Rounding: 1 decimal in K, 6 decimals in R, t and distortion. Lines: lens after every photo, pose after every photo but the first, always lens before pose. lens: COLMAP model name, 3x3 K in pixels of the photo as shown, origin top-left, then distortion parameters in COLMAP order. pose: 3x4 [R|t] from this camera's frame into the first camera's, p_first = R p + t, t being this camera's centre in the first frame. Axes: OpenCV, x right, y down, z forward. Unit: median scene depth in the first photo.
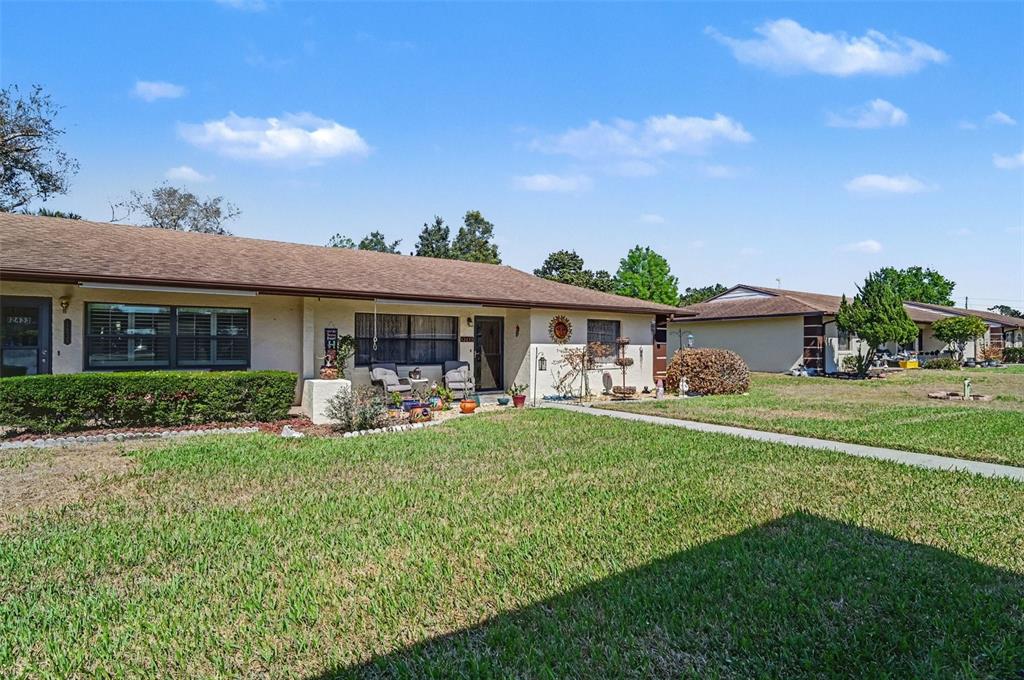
lens RADIAL K [[479.6, 0, 512.4], [0, 479.6, 344.5], [0, 0, 1]] dist [-0.006004, -0.001124]
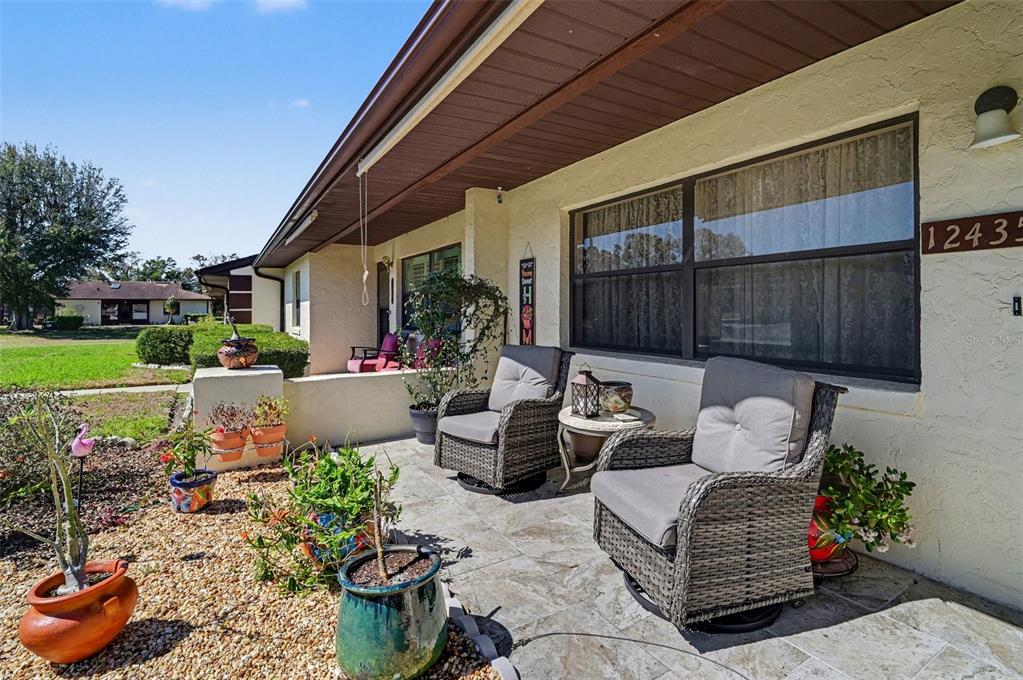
lens RADIAL K [[479.2, 0, 511.9], [0, 479.2, 344.5], [0, 0, 1]] dist [-0.006004, -0.001124]
pose [[-0.023682, 0.071274, -0.997176, 0.055461], [0.009958, 0.997423, 0.071056, 0.011623], [0.999670, -0.008247, -0.024331, 0.838362]]
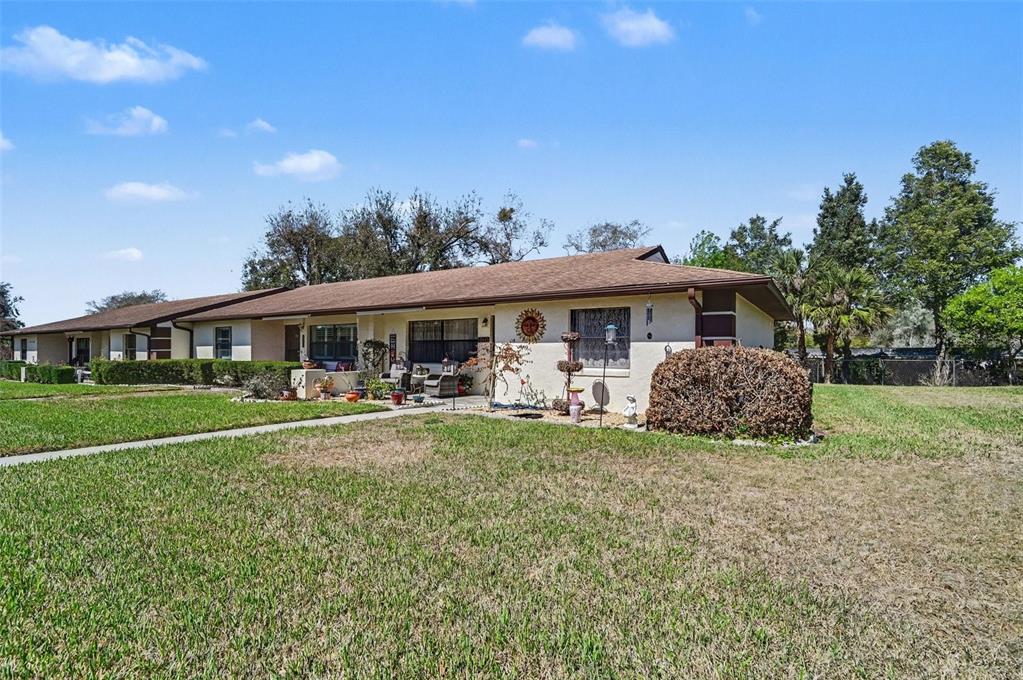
lens RADIAL K [[479.2, 0, 511.9], [0, 479.2, 344.5], [0, 0, 1]] dist [-0.006004, -0.001124]
pose [[0.432688, -0.012899, -0.901451, 0.829577], [0.006056, 0.999917, -0.011401, 0.011217], [0.901523, -0.000526, 0.432730, 0.603490]]
